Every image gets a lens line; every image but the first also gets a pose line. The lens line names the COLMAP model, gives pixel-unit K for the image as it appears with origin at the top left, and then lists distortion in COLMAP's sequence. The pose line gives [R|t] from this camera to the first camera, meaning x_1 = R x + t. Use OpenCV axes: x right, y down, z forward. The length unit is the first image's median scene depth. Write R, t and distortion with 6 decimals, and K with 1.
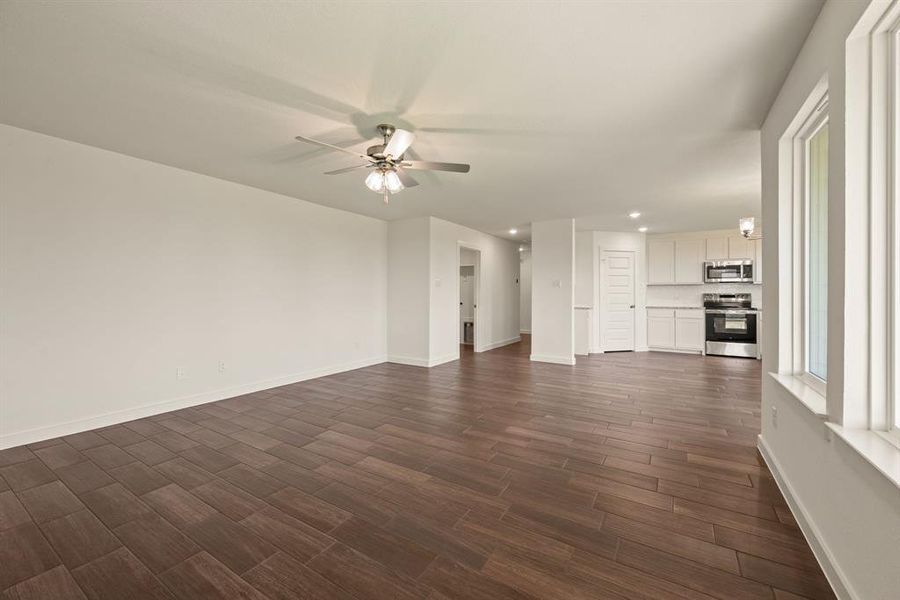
lens RADIAL K [[360.5, 0, 454.7], [0, 360.5, 294.9], [0, 0, 1]] dist [-0.001670, -0.000277]
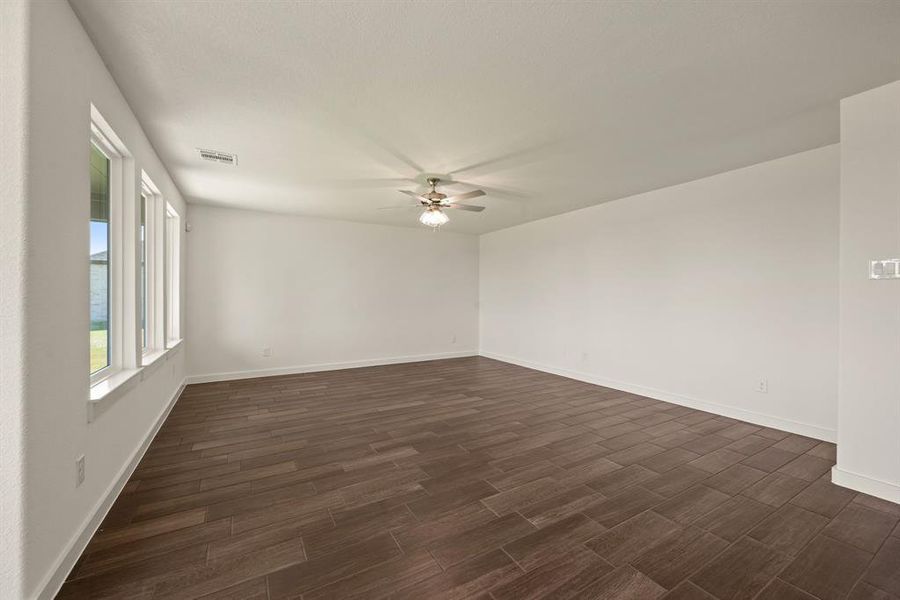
lens RADIAL K [[358.1, 0, 450.0], [0, 358.1, 300.0], [0, 0, 1]] dist [-0.000230, -0.000287]
pose [[-0.456515, 0.001676, -0.889714, 0.402046], [-0.009259, 0.999935, 0.006635, -0.000910], [0.889667, 0.011267, -0.456470, 0.668267]]
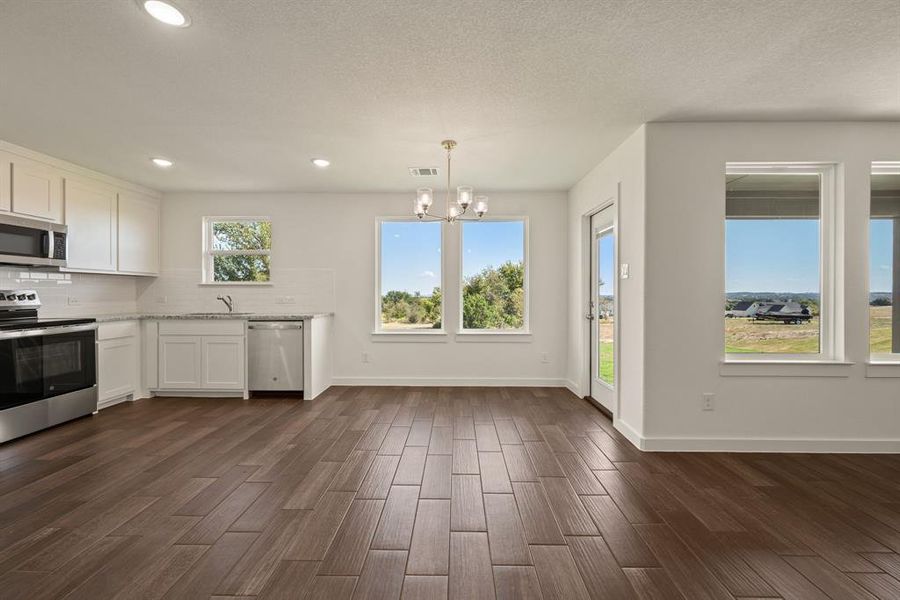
lens RADIAL K [[359.4, 0, 448.5], [0, 359.4, 295.0], [0, 0, 1]] dist [-0.001112, -0.000135]
pose [[-0.511349, -0.008878, 0.859327, 0.115576], [0.002523, 0.999927, 0.011832, -0.002226], [-0.859369, 0.008219, -0.511289, 0.773579]]
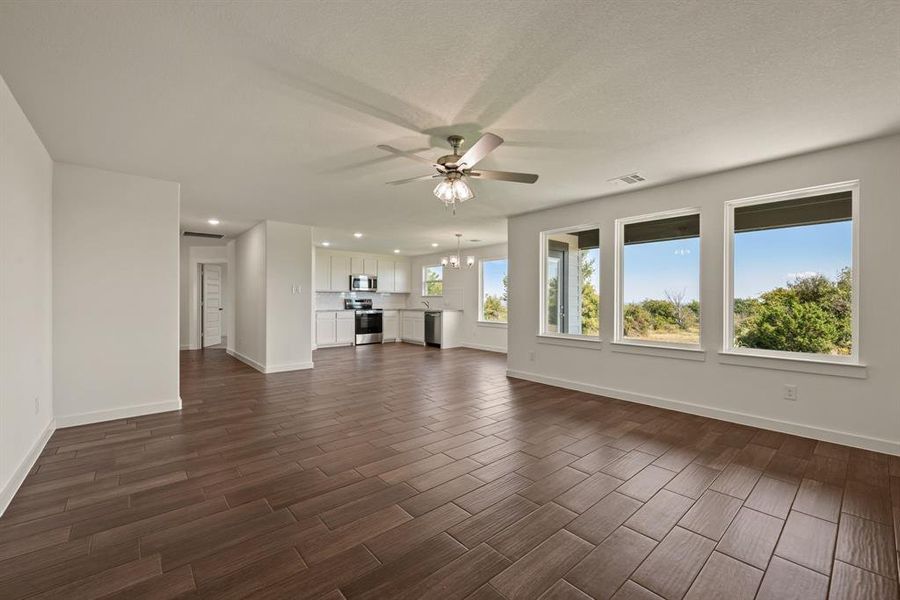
lens RADIAL K [[358.1, 0, 450.0], [0, 358.1, 300.0], [0, 0, 1]] dist [-0.000230, -0.000287]
pose [[0.297551, -0.003681, 0.954699, -0.462129], [0.004710, 0.999986, 0.002387, -0.001615], [-0.954694, 0.003787, 0.297564, 0.278439]]
